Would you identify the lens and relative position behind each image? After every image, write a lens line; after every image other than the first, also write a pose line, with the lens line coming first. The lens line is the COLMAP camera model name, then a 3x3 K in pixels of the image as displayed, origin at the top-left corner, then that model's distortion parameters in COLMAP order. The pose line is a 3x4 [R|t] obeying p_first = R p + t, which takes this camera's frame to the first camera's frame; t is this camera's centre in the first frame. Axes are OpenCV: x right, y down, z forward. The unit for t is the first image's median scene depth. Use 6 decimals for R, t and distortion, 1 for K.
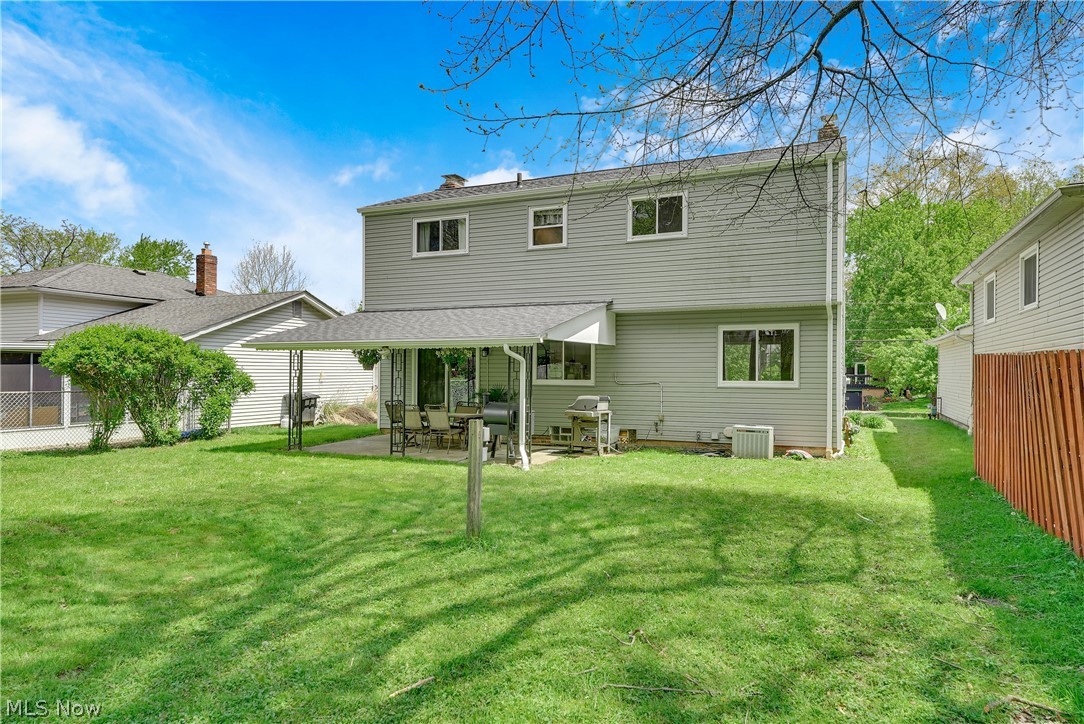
lens RADIAL K [[627.7, 0, 582.7], [0, 627.7, 374.0], [0, 0, 1]] dist [0.019698, 0.001204]
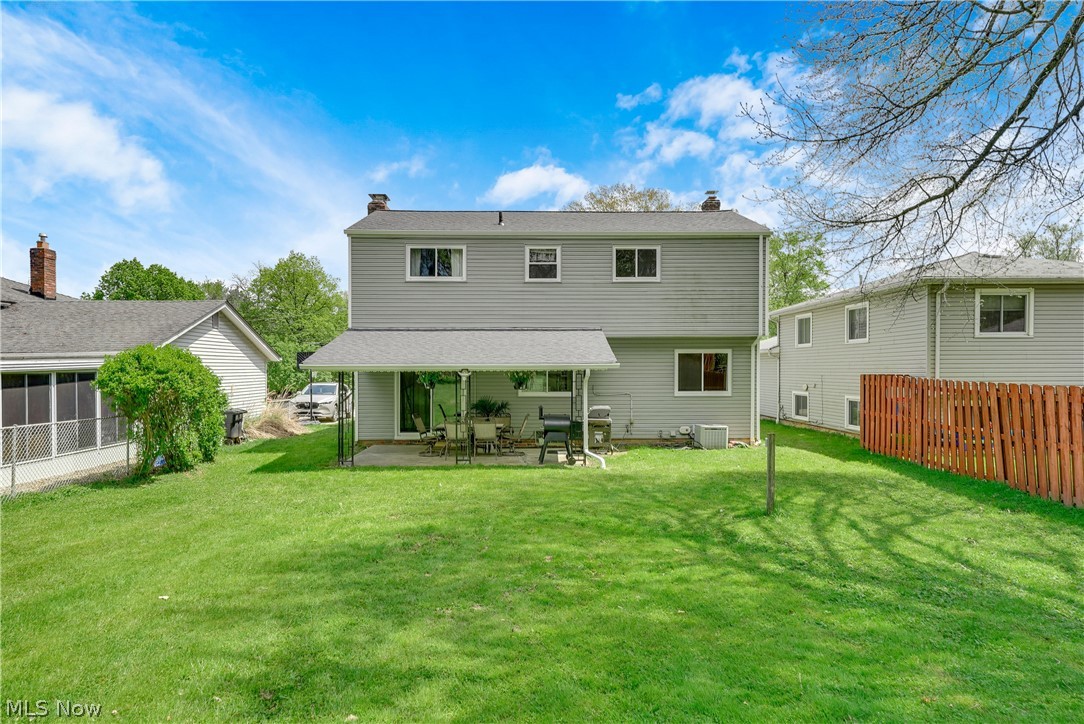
lens RADIAL K [[598.5, 0, 563.1], [0, 598.5, 383.6], [0, 0, 1]] dist [0.002142, -0.000082]
pose [[0.917501, -0.013367, 0.397508, -0.490312], [0.005819, 0.999779, 0.020189, -0.032028], [-0.397690, -0.016210, 0.917377, -0.054493]]
